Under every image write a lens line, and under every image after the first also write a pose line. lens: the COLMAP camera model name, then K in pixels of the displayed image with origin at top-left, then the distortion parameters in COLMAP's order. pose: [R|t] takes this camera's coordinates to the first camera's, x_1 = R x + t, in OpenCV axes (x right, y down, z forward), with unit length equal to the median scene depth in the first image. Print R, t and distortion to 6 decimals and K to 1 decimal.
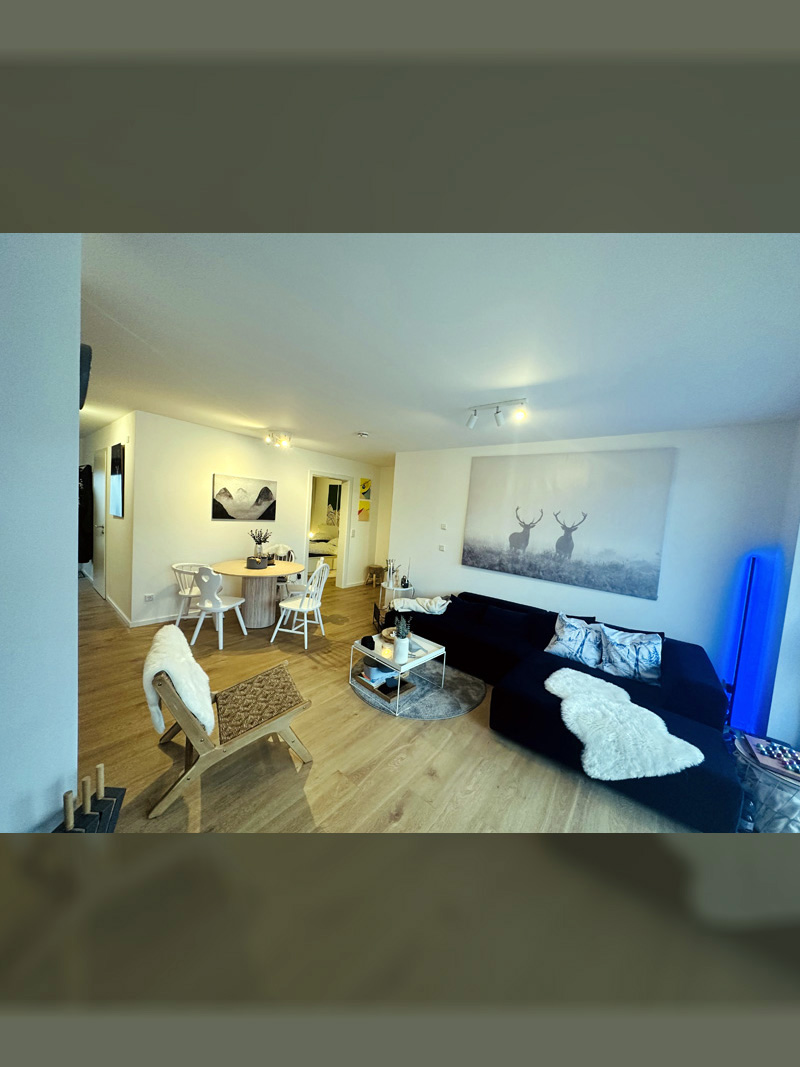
lens RADIAL K [[313.6, 0, 396.1], [0, 313.6, 533.2], [0, 0, 1]] dist [0.001255, 0.000147]
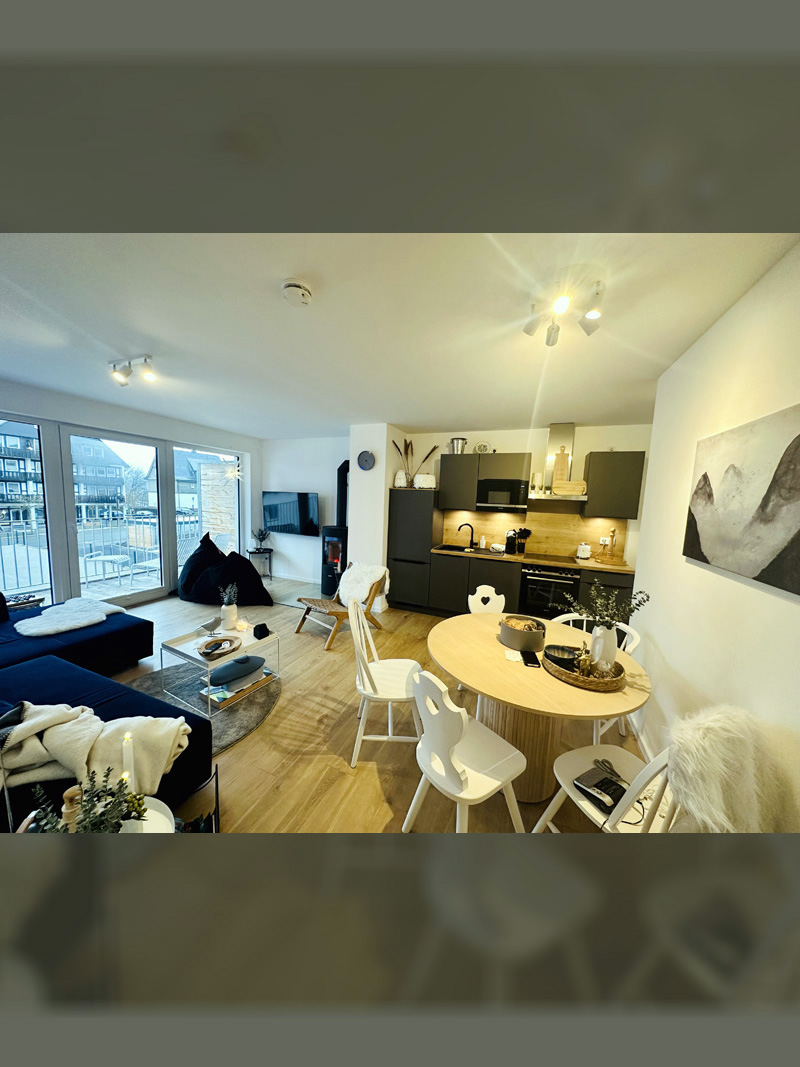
lens RADIAL K [[322.6, 0, 391.5], [0, 322.6, 526.8], [0, 0, 1]] dist [-0.001030, -0.000002]
pose [[-0.958414, -0.089048, -0.271134, -0.113802], [-0.129925, 0.982051, 0.136730, -0.091206], [0.254092, 0.166271, -0.952781, 1.298898]]
